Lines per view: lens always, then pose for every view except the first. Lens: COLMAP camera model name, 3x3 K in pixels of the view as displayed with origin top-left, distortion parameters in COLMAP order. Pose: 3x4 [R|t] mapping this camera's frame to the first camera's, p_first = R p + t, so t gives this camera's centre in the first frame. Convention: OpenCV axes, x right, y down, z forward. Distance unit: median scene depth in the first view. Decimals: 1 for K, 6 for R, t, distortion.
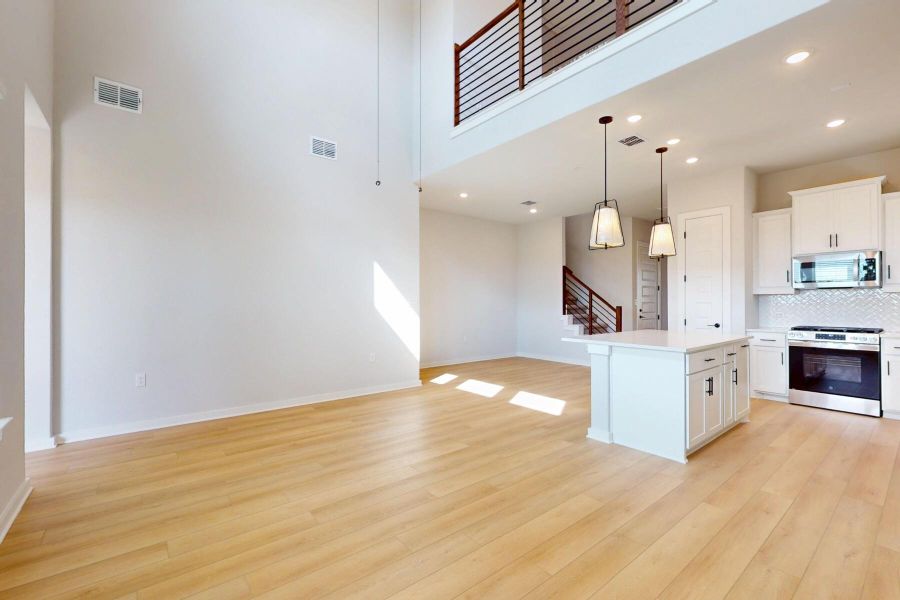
lens RADIAL K [[390.1, 0, 451.1], [0, 390.1, 295.5], [0, 0, 1]] dist [-0.009194, -0.000224]
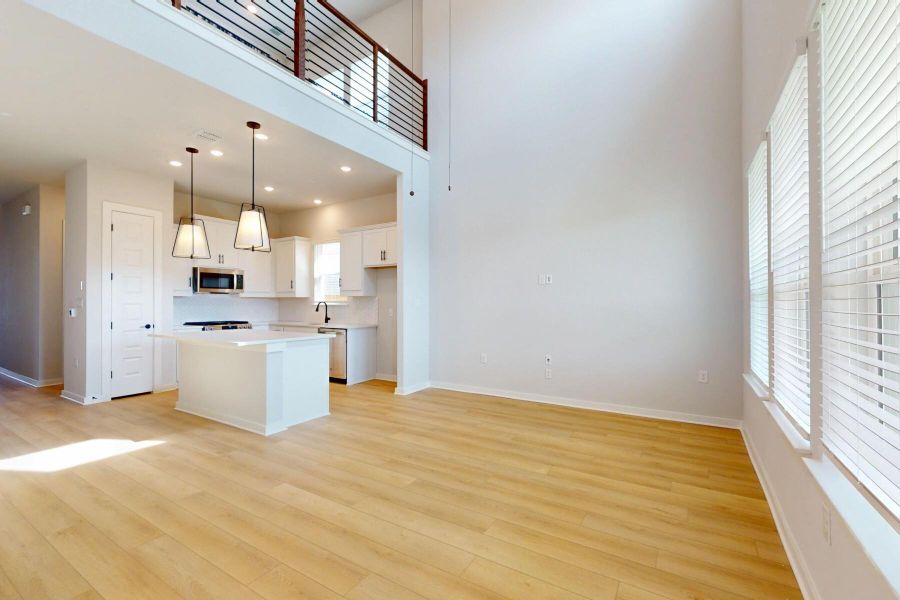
lens RADIAL K [[390.1, 0, 452.7], [0, 390.1, 303.2], [0, 0, 1]] dist [-0.009194, -0.000224]
pose [[-0.327611, -0.003004, 0.944808, -0.779634], [-0.008297, 0.999966, 0.000303, 0.014608], [-0.944776, -0.007740, -0.327625, 0.894189]]
